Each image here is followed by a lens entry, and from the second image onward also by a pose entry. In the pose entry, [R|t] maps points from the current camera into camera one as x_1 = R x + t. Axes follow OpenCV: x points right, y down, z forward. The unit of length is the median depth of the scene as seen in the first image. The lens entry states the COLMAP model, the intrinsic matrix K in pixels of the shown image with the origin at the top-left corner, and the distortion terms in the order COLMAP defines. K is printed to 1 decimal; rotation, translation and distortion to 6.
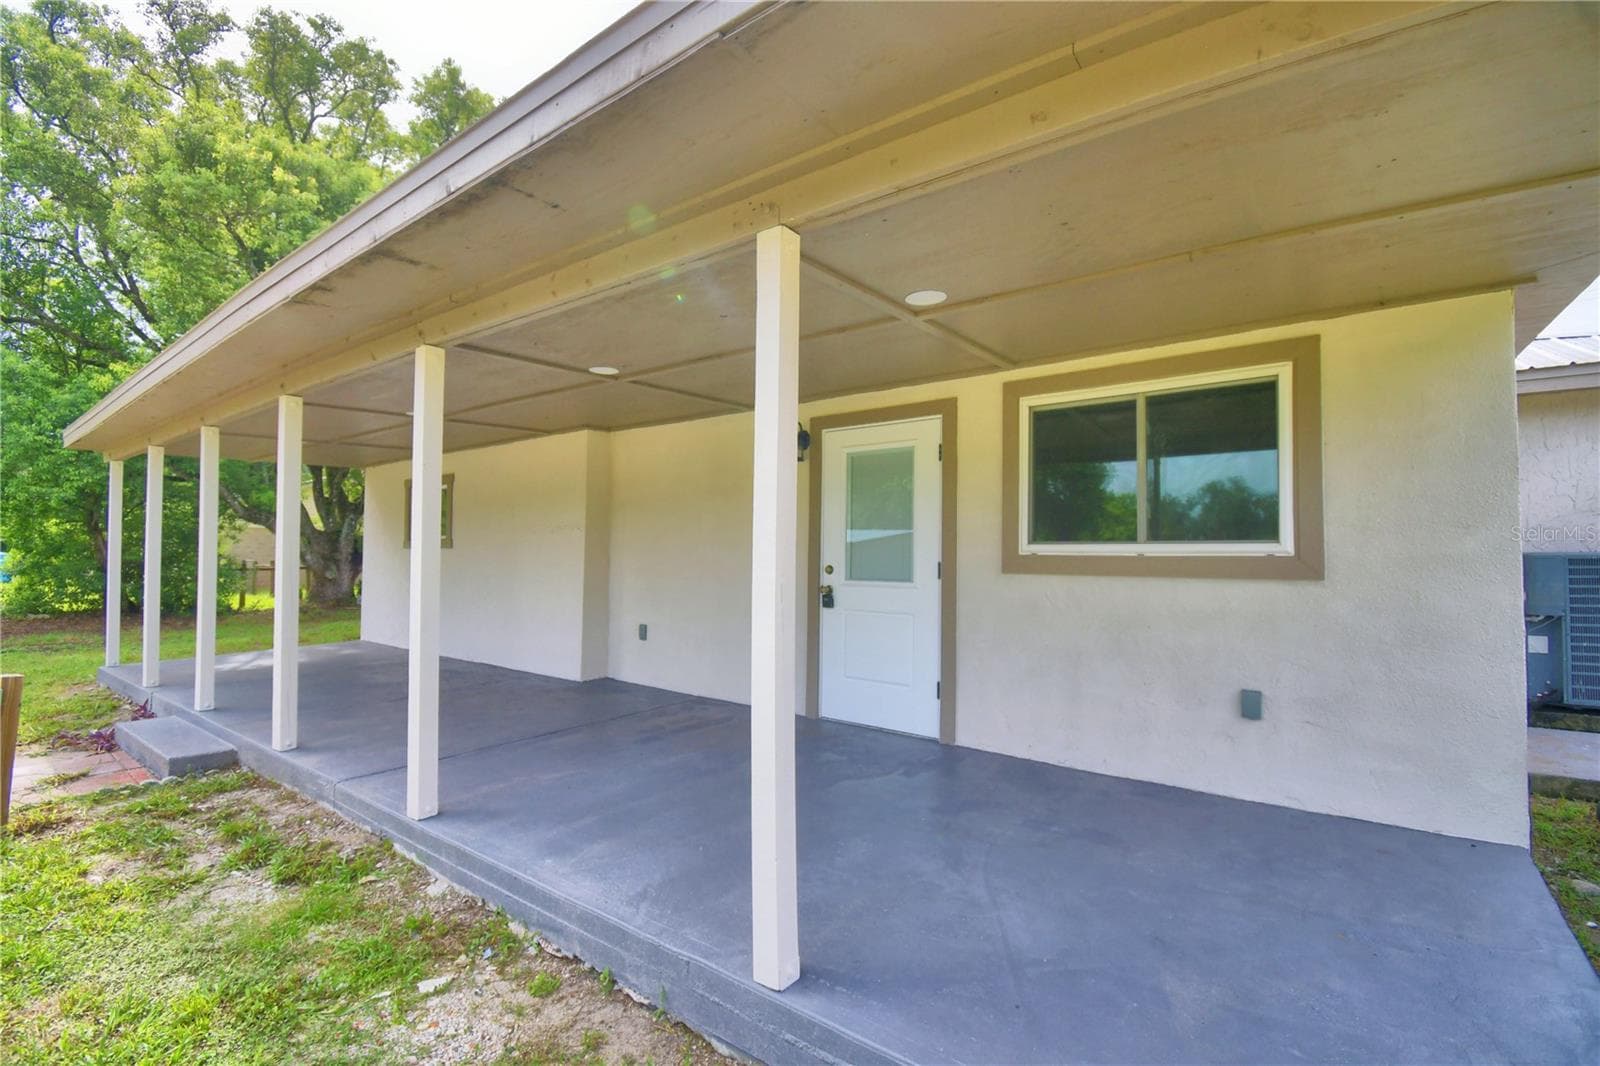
lens RADIAL K [[696.1, 0, 795.0], [0, 696.1, 529.7], [0, 0, 1]] dist [0.019563, -0.026445]
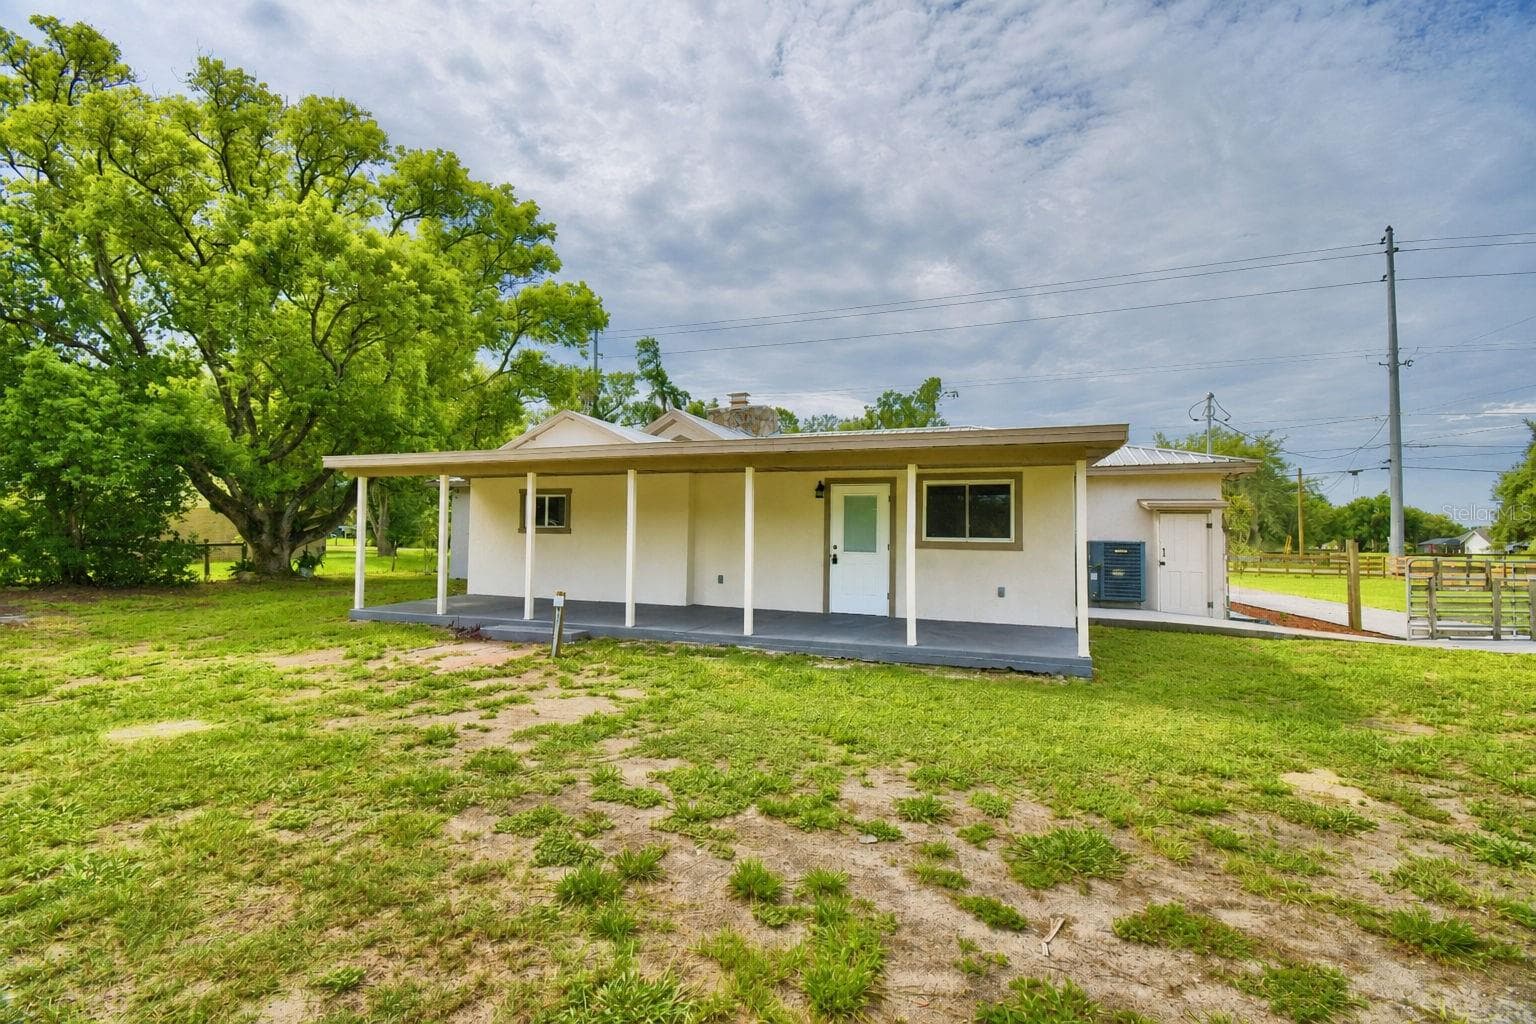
lens RADIAL K [[668.3, 0, 763.2], [0, 668.3, 508.8], [0, 0, 1]] dist [0.019563, -0.026445]
pose [[0.960626, 0.029059, 0.276321, -0.832161], [-0.025744, 0.999547, -0.015616, -0.028992], [-0.276650, 0.007887, 0.960938, -1.091035]]
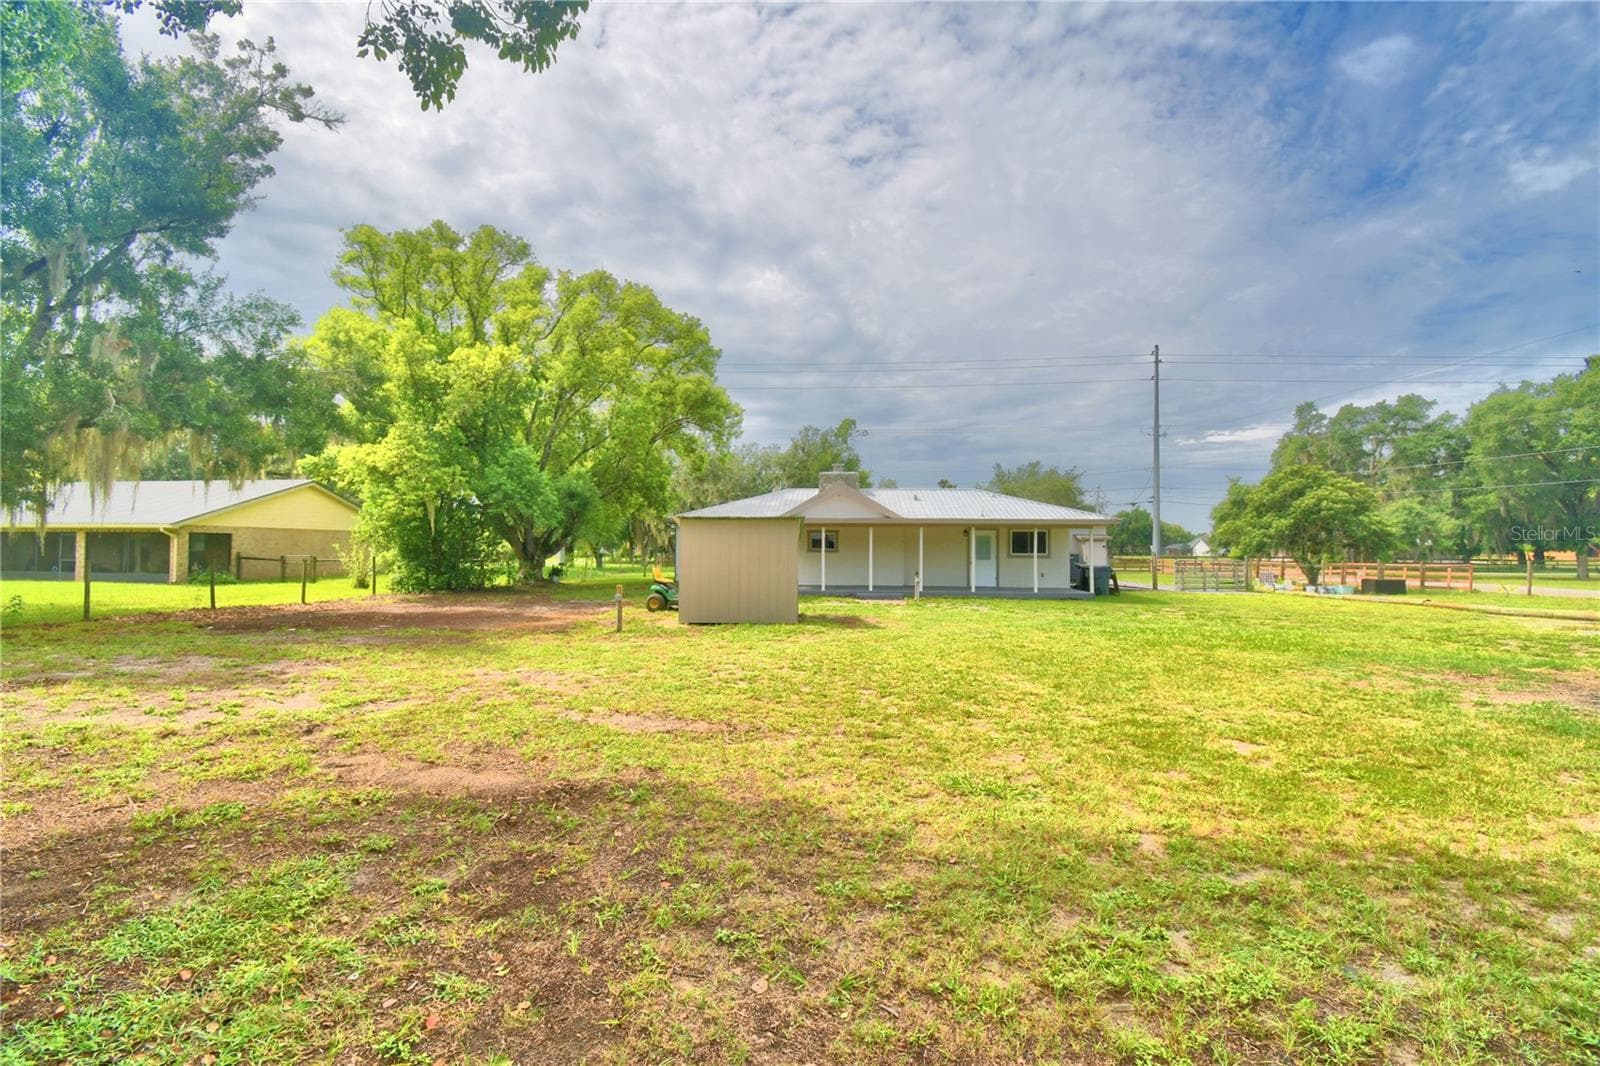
lens RADIAL K [[696.1, 0, 795.0], [0, 696.1, 529.7], [0, 0, 1]] dist [0.019563, -0.026445]
pose [[0.834368, 0.019351, 0.550868, -4.189143], [-0.021582, 0.999764, -0.002431, -0.119477], [-0.550785, -0.009861, 0.834589, -2.719404]]
